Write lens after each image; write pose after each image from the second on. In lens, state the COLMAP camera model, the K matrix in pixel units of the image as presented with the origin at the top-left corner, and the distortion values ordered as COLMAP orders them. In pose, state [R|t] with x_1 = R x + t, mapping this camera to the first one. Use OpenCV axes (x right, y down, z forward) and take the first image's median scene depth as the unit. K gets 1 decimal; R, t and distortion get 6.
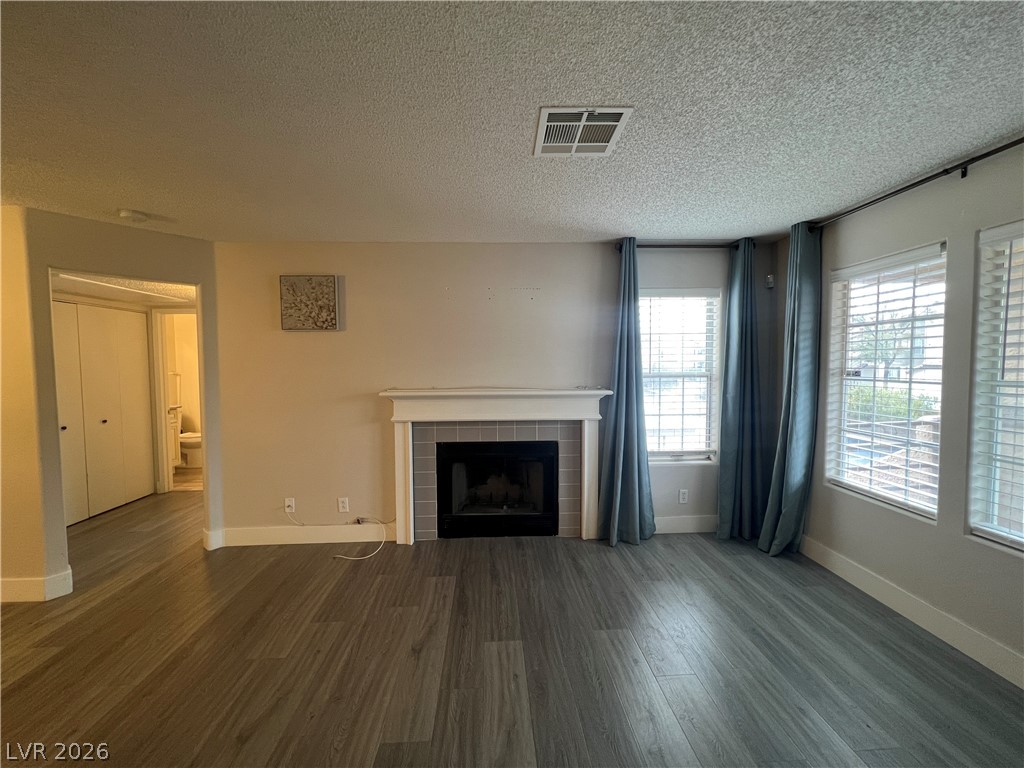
lens RADIAL K [[406.5, 0, 512.8], [0, 406.5, 387.4], [0, 0, 1]] dist [-0.000731, 0.000262]
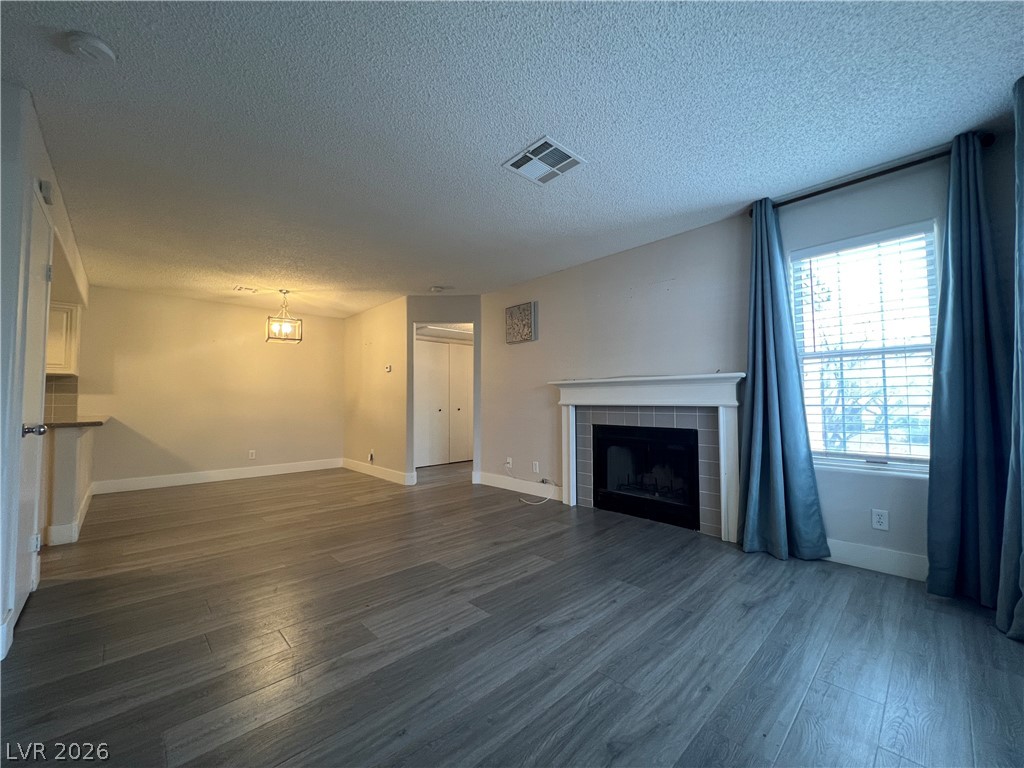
lens RADIAL K [[406.5, 0, 512.6], [0, 406.5, 385.2], [0, 0, 1]] dist [-0.000731, 0.000262]
pose [[0.654565, -0.027956, -0.755489, 0.568116], [-0.040816, 0.996552, -0.072240, 0.118603], [0.754903, 0.078122, 0.651167, 0.037870]]
